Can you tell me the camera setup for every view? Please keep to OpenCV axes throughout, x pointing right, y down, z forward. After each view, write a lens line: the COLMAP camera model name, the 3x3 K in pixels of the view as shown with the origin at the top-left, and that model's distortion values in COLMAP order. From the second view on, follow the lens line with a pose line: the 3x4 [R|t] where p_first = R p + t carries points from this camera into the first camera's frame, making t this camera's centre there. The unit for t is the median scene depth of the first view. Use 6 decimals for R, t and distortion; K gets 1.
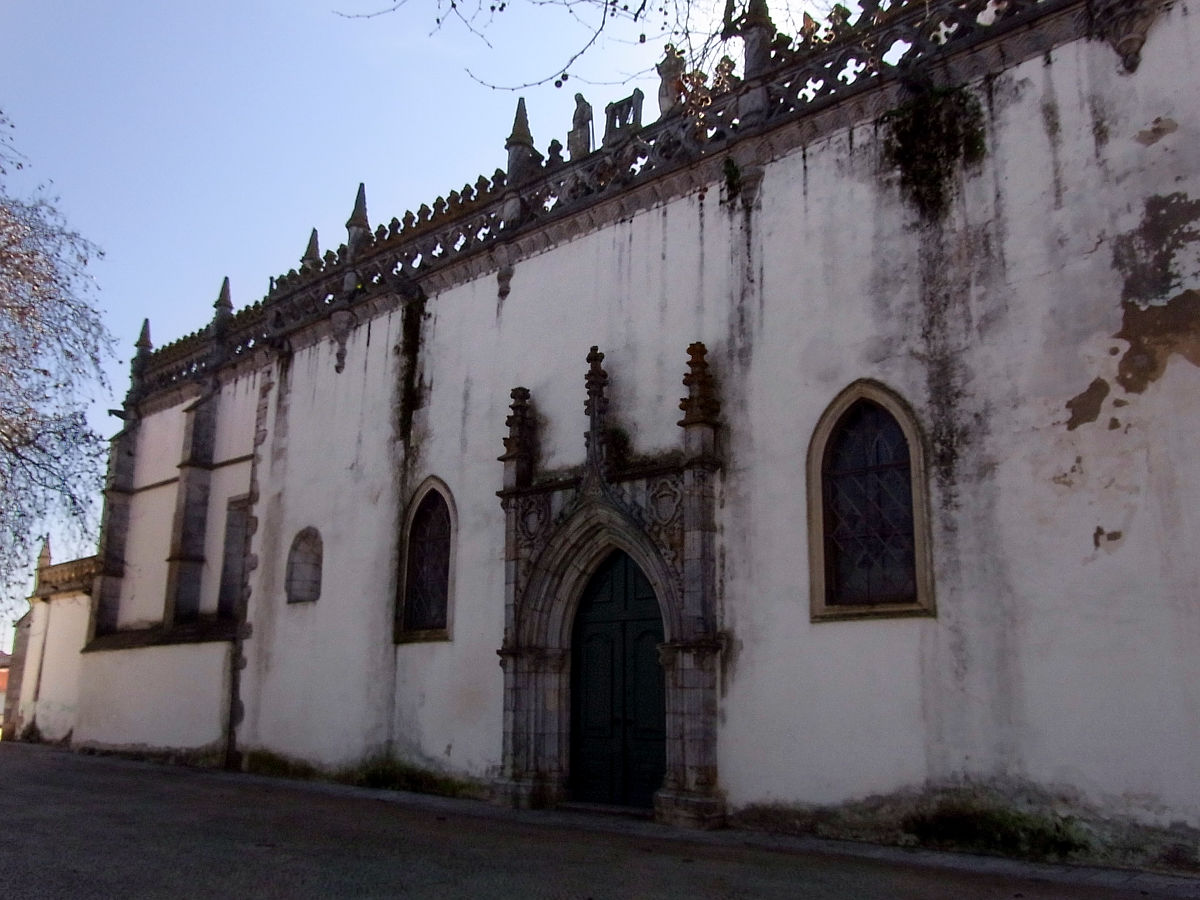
lens RADIAL K [[1104.9, 0, 600.0], [0, 1104.9, 450.0], [0, 0, 1]] dist [-0.022119, 0.012430]
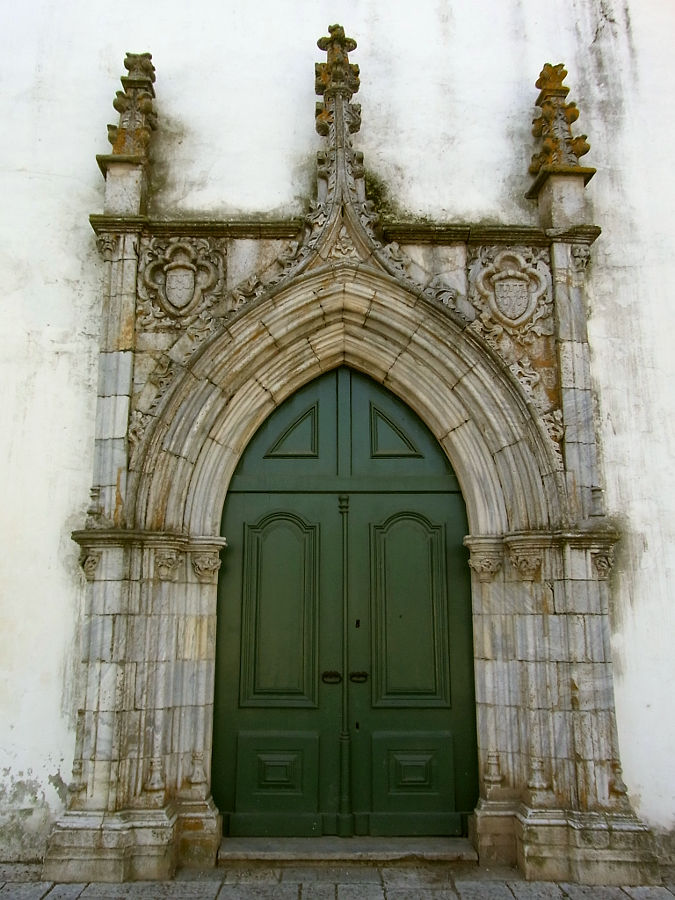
lens RADIAL K [[765.0, 0, 337.3], [0, 765.0, 425.3], [0, 0, 1]] dist [-0.070904, 0.014916]
pose [[0.722519, 0.166580, 0.670982, -0.245799], [-0.149720, 0.985207, -0.083371, 0.154521], [-0.674945, -0.040222, 0.736771, 0.723352]]
